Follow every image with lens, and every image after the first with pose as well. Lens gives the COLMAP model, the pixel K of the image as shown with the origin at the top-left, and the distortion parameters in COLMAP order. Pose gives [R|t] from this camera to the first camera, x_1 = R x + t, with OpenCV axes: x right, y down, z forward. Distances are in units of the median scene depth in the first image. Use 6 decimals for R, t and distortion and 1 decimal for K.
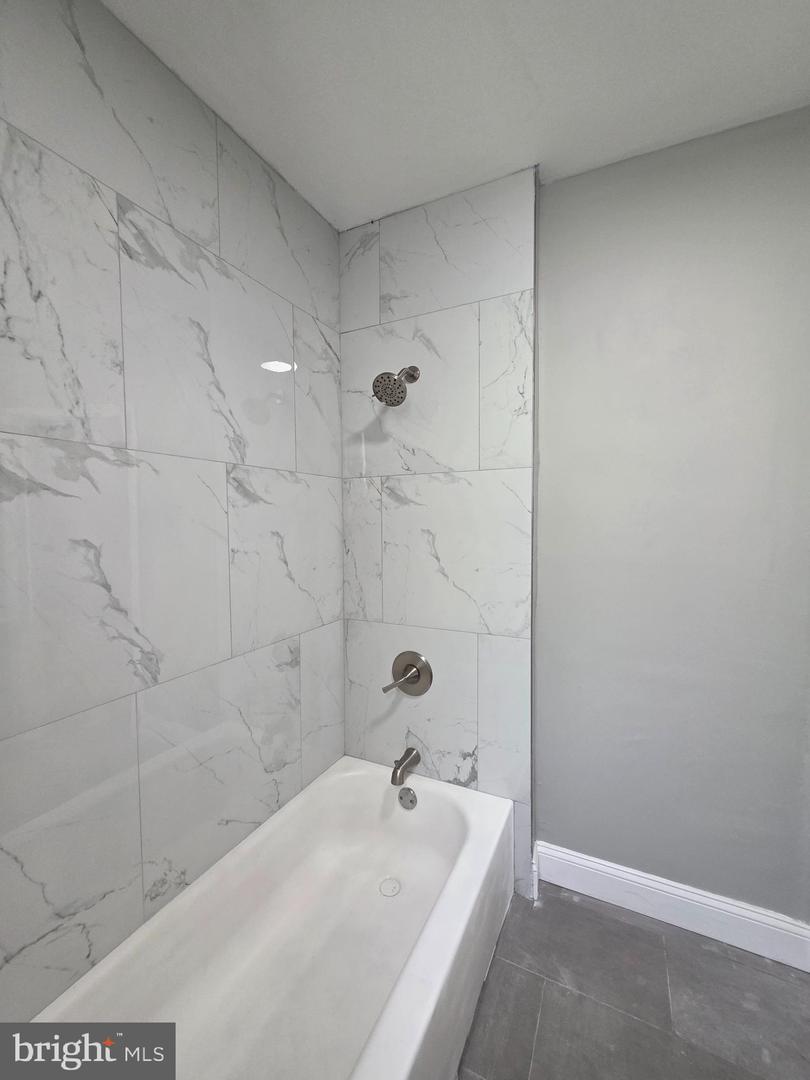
lens RADIAL K [[436.0, 0, 407.1], [0, 436.0, 536.7], [0, 0, 1]] dist [0.002278, 0.000063]
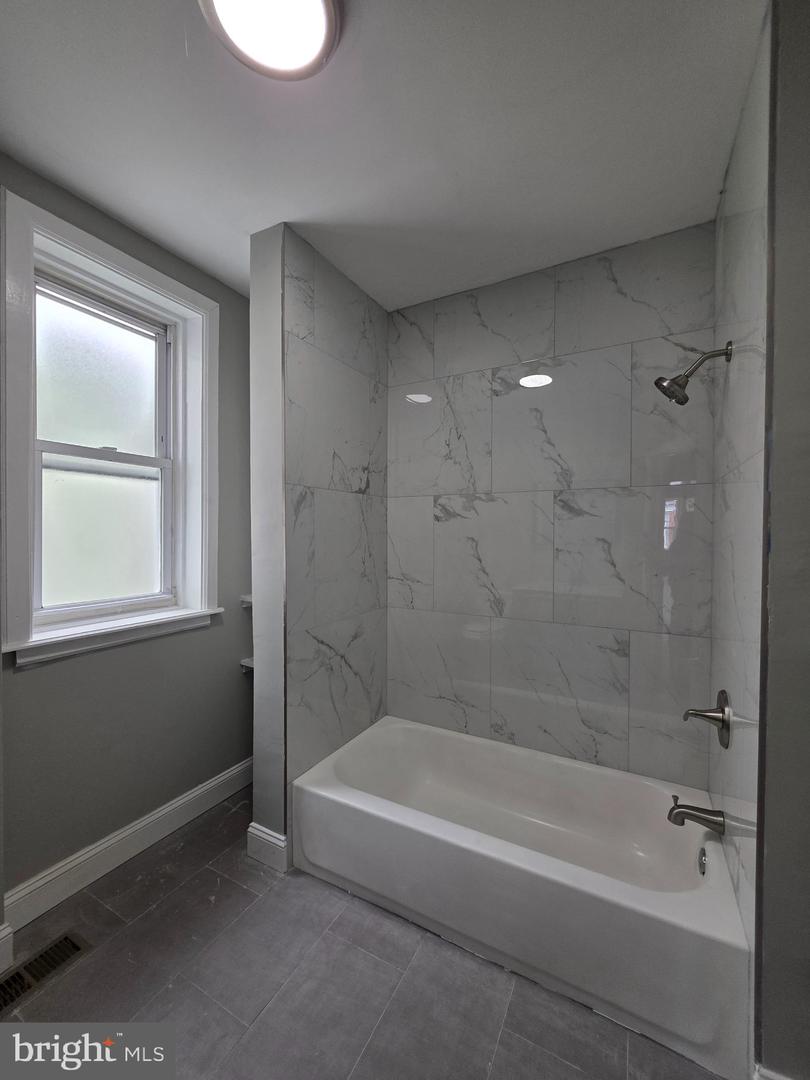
lens RADIAL K [[436.0, 0, 407.1], [0, 436.0, 536.7], [0, 0, 1]] dist [0.002278, 0.000063]
pose [[-0.039612, 0.011226, -0.999152, 1.066183], [-0.044863, 0.998909, 0.013002, -0.007663], [0.998207, 0.045340, -0.039065, 0.546231]]
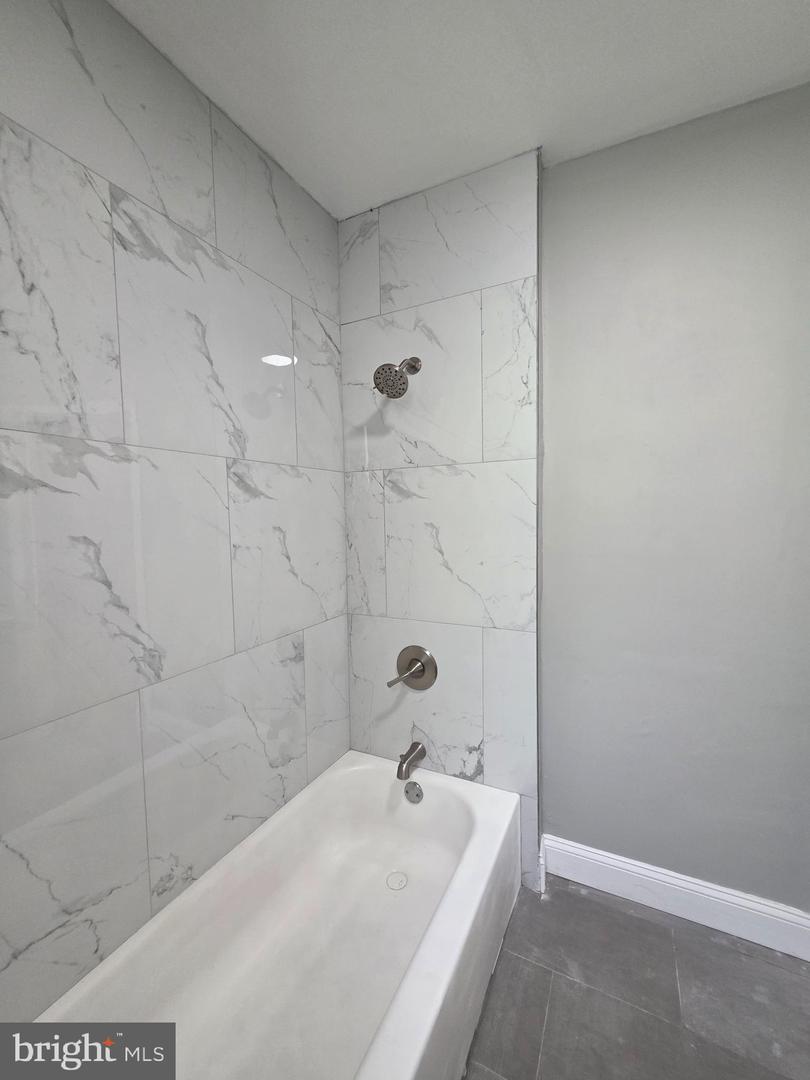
lens RADIAL K [[436.0, 0, 407.1], [0, 436.0, 536.7], [0, 0, 1]] dist [0.002278, 0.000063]
pose [[0.999889, -0.010546, -0.010480, 0.003633], [0.010685, 0.999854, 0.013304, 0.001410], [0.010338, -0.013414, 0.999857, 0.012290]]
